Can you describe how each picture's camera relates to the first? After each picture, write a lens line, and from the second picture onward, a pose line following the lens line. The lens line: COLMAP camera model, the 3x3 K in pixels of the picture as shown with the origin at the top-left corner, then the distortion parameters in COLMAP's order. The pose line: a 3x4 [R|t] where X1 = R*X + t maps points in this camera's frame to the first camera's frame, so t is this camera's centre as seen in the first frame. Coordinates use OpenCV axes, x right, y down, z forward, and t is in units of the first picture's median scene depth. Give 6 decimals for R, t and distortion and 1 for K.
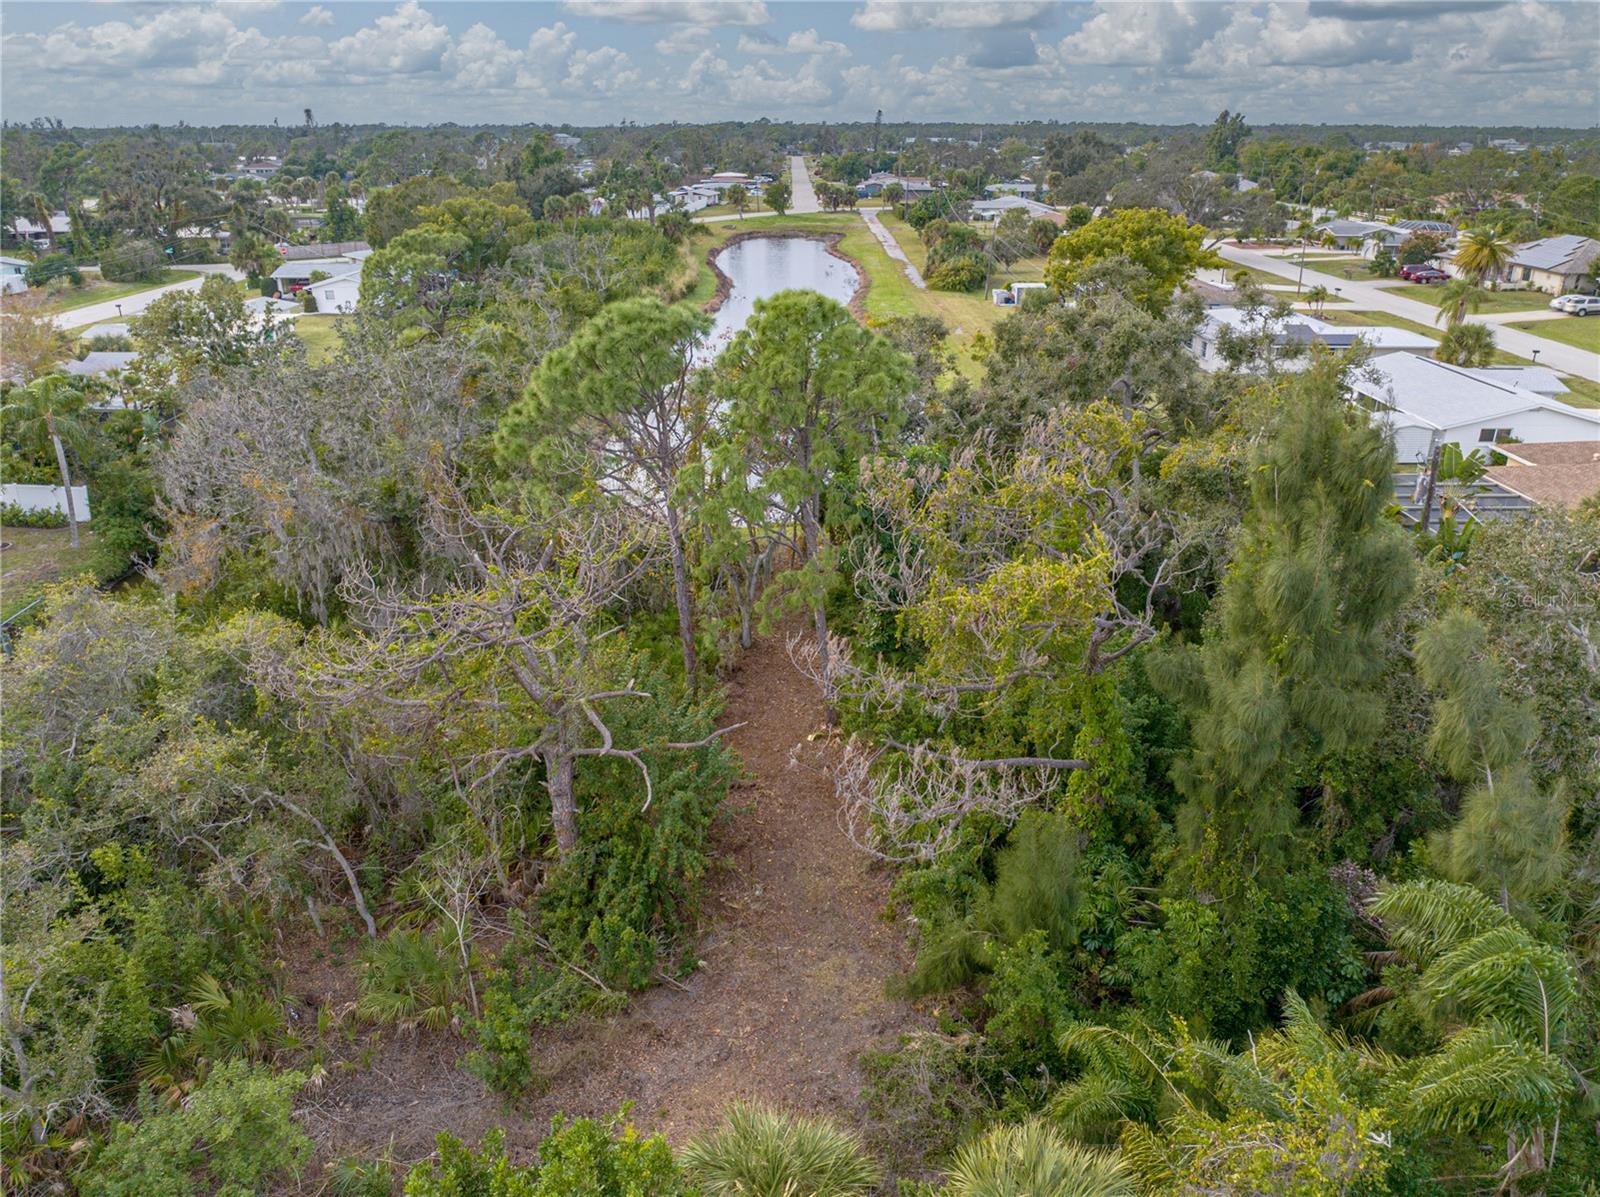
lens RADIAL K [[1146.3, 0, 800.0], [0, 1146.3, 598.5], [0, 0, 1]] dist [-0.029089, 0.022395]
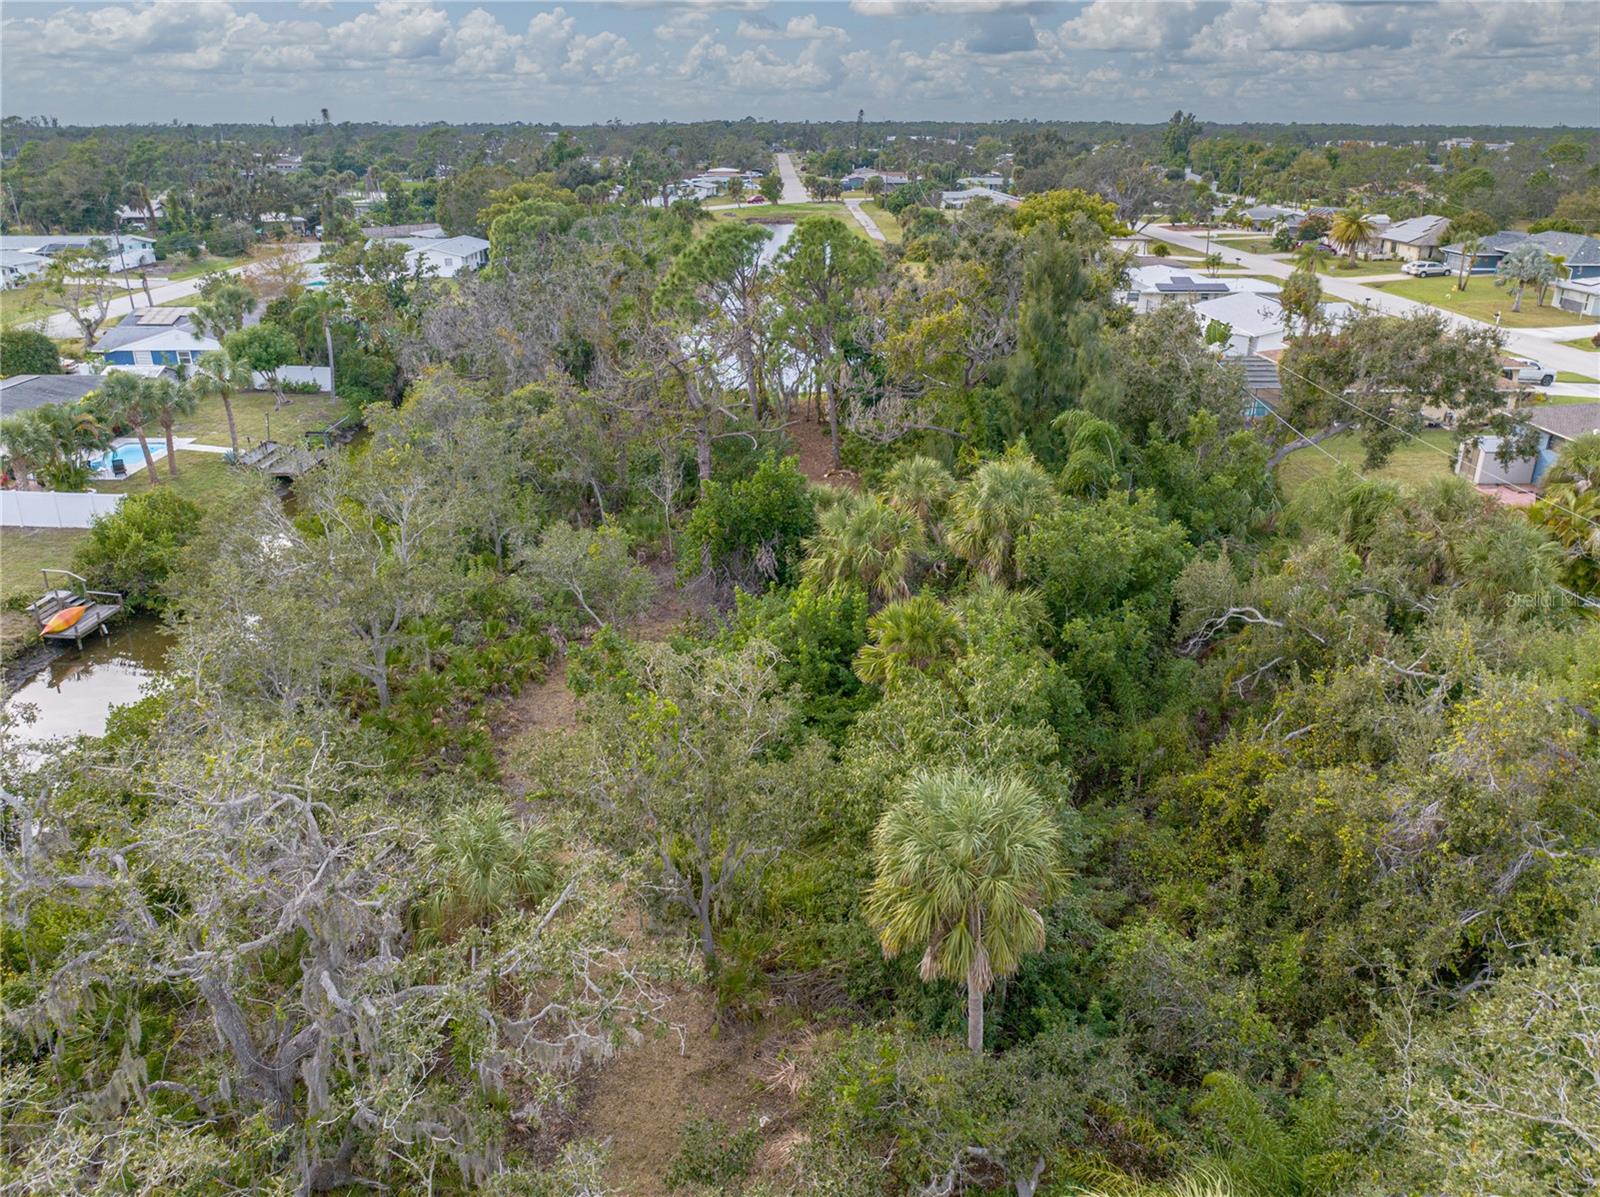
lens RADIAL K [[1146.3, 0, 800.0], [0, 1146.3, 598.5], [0, 0, 1]] dist [-0.029089, 0.022395]
pose [[0.999890, -0.005411, 0.013799, -0.010658], [0.005396, 0.999985, 0.001075, 0.059538], [-0.013805, -0.001000, 0.999904, -0.145183]]
